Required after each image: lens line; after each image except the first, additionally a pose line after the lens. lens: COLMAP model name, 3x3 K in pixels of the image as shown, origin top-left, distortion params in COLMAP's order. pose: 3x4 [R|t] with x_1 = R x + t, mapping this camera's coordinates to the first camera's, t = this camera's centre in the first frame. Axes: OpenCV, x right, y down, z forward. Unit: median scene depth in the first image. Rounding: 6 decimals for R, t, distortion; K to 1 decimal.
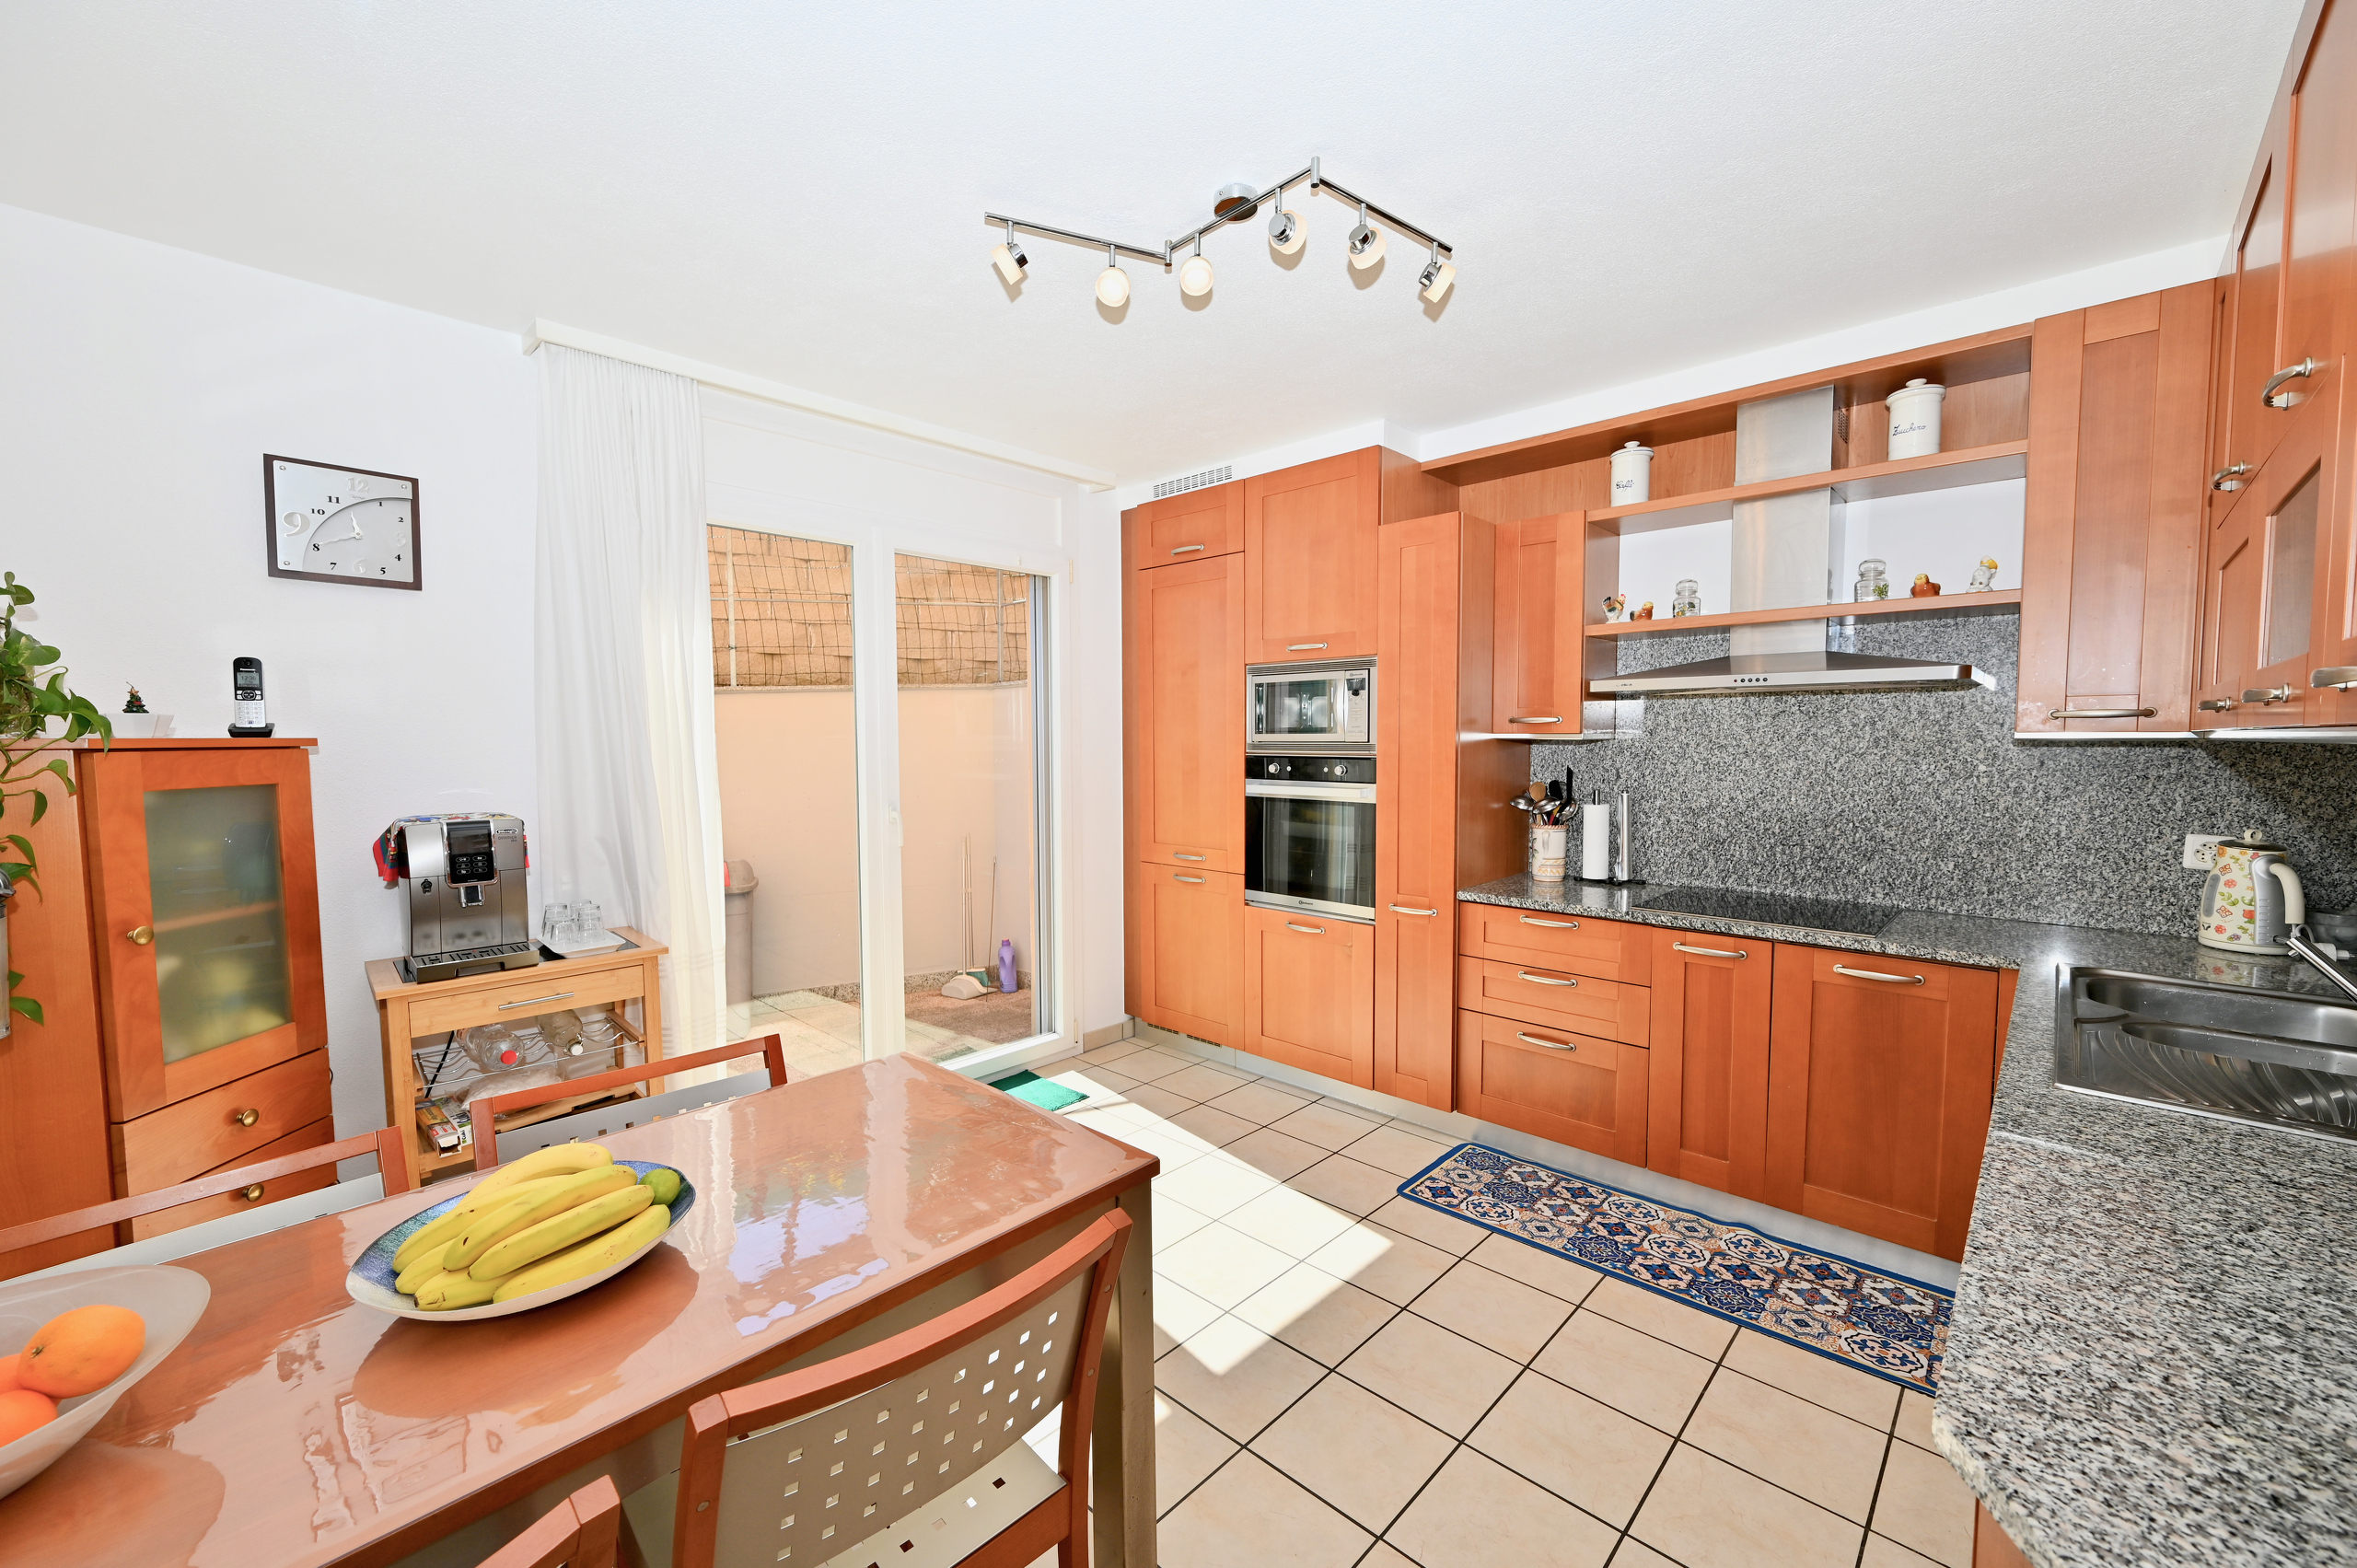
lens RADIAL K [[932.8, 0, 1178.3], [0, 932.8, 797.1], [0, 0, 1]] dist [-0.000457, -0.000013]
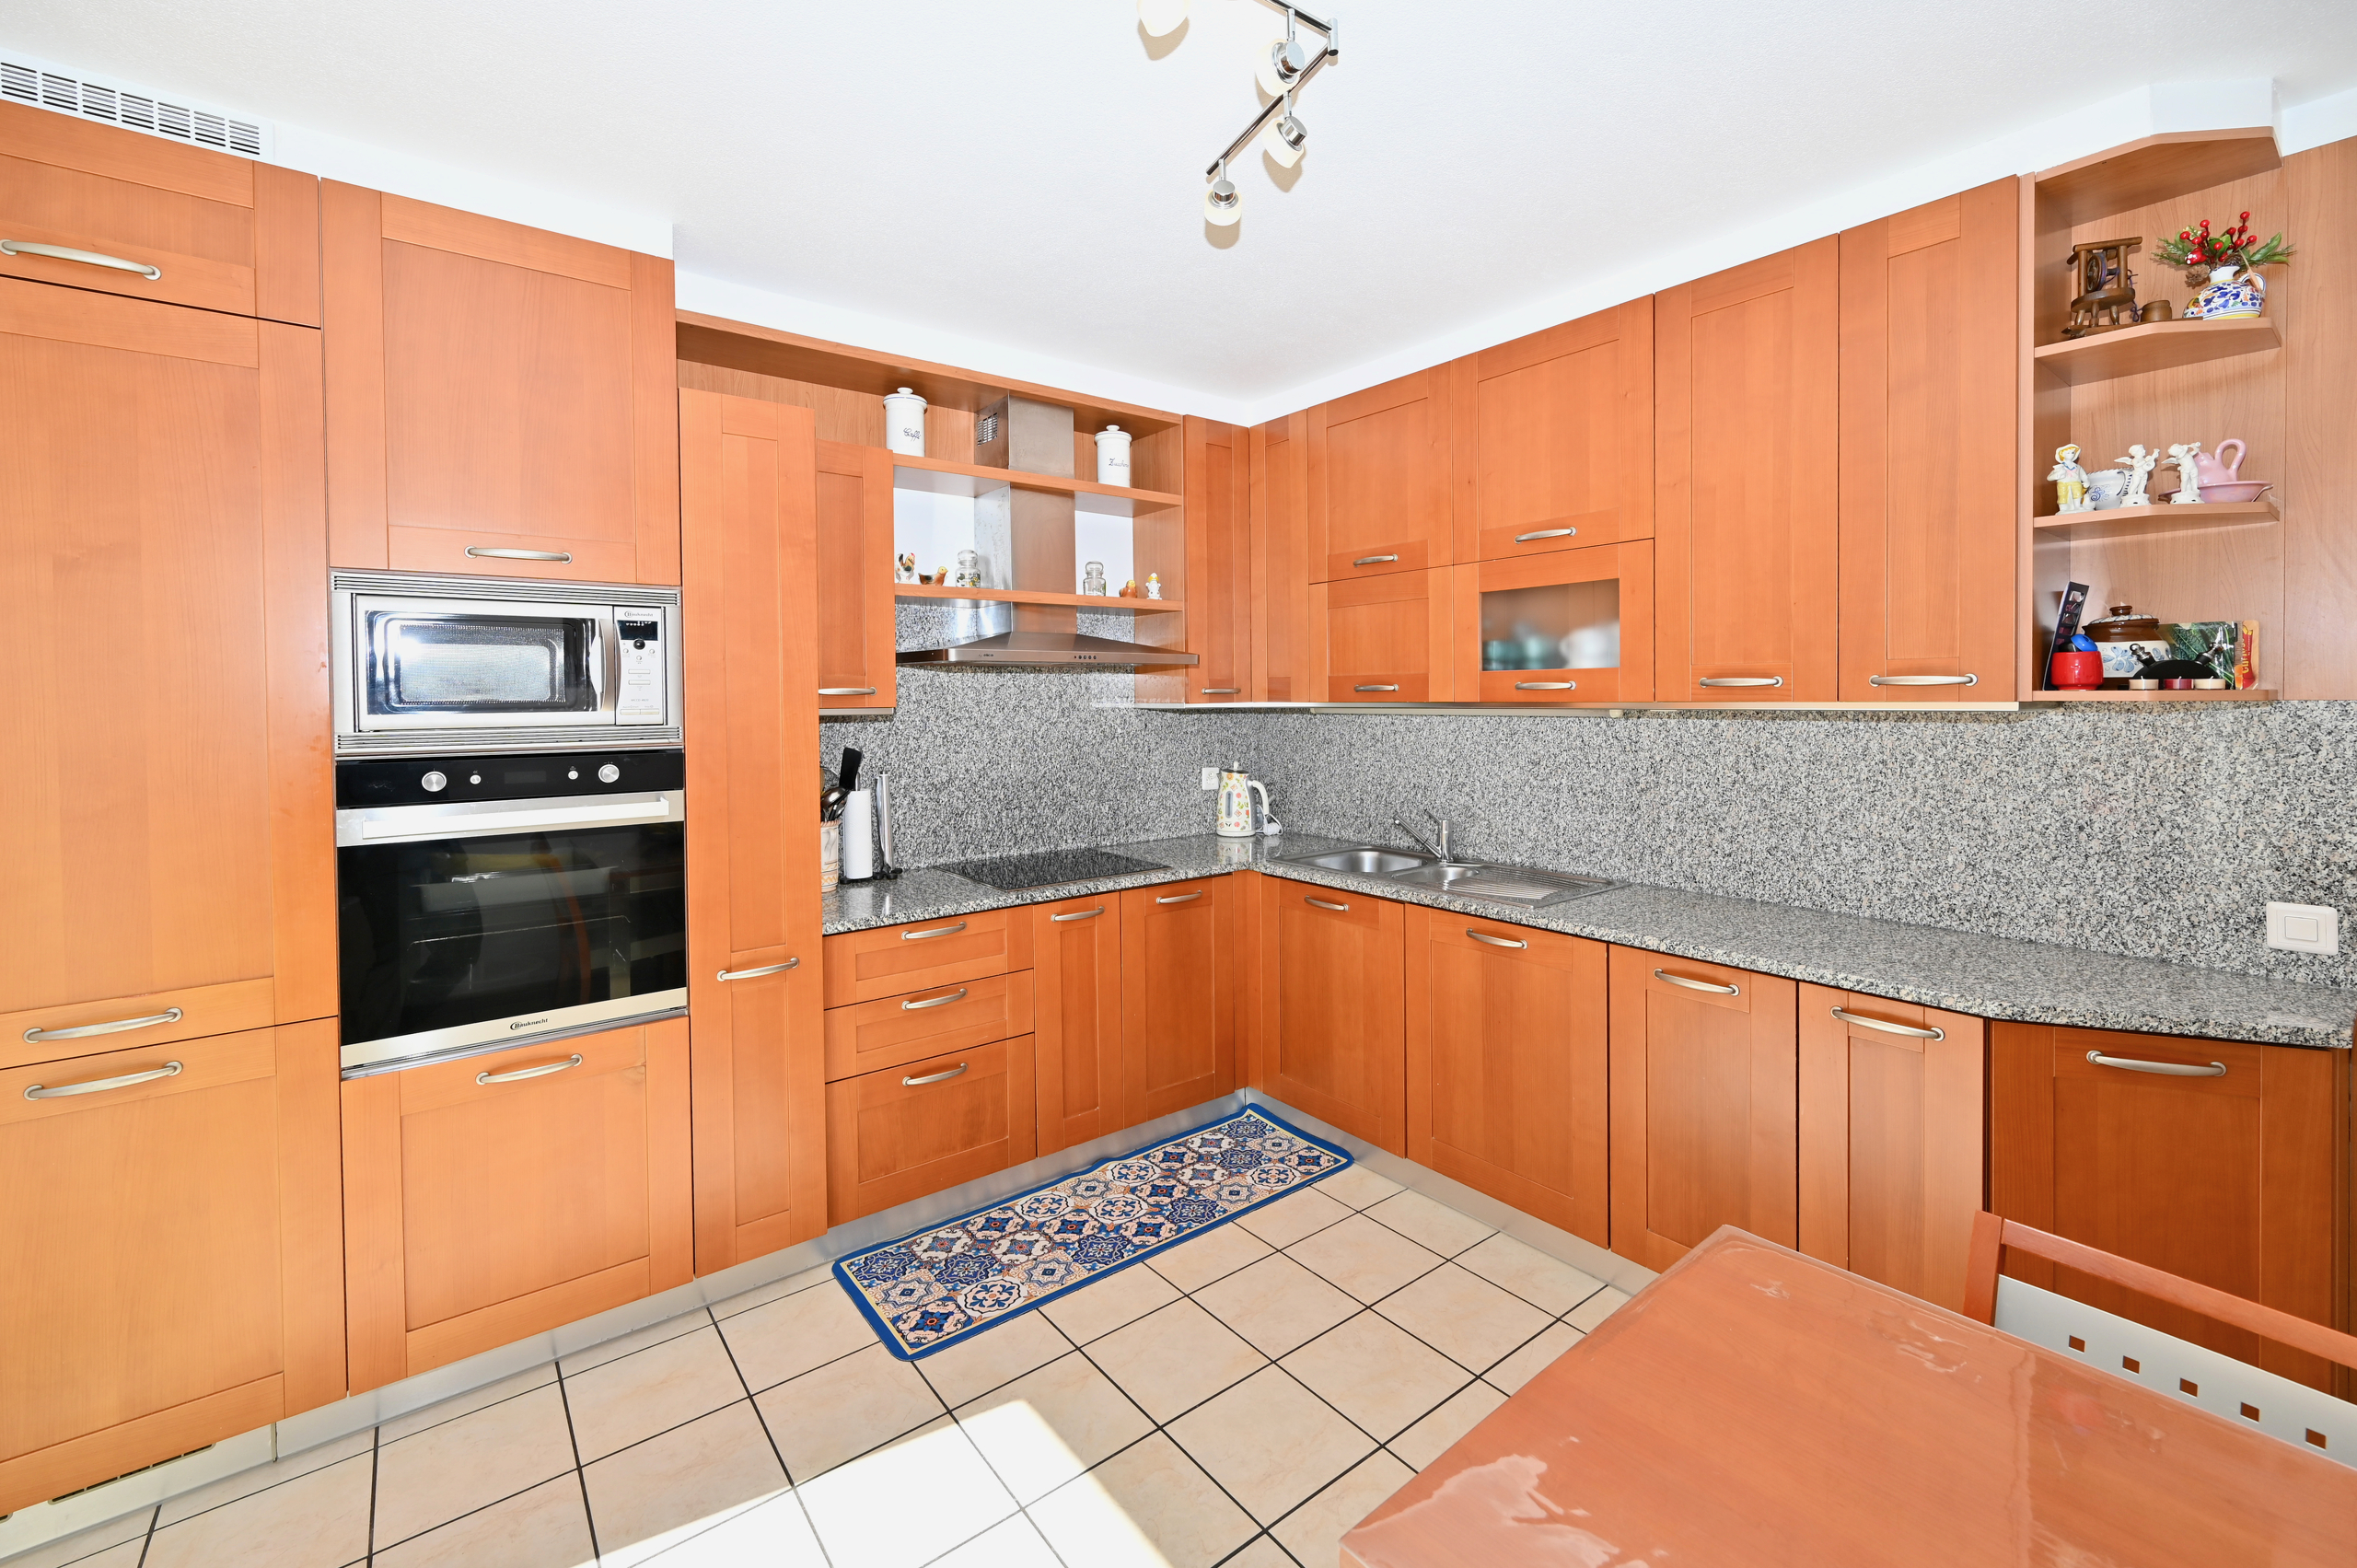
lens RADIAL K [[985.8, 0, 1197.4], [0, 985.8, 715.7], [0, 0, 1]] dist [-0.000993, 0.000549]
pose [[0.137754, -0.017492, 0.990312, -0.462478], [0.072837, 0.997316, 0.007484, -0.050991], [-0.987785, 0.071100, 0.138659, 0.646646]]
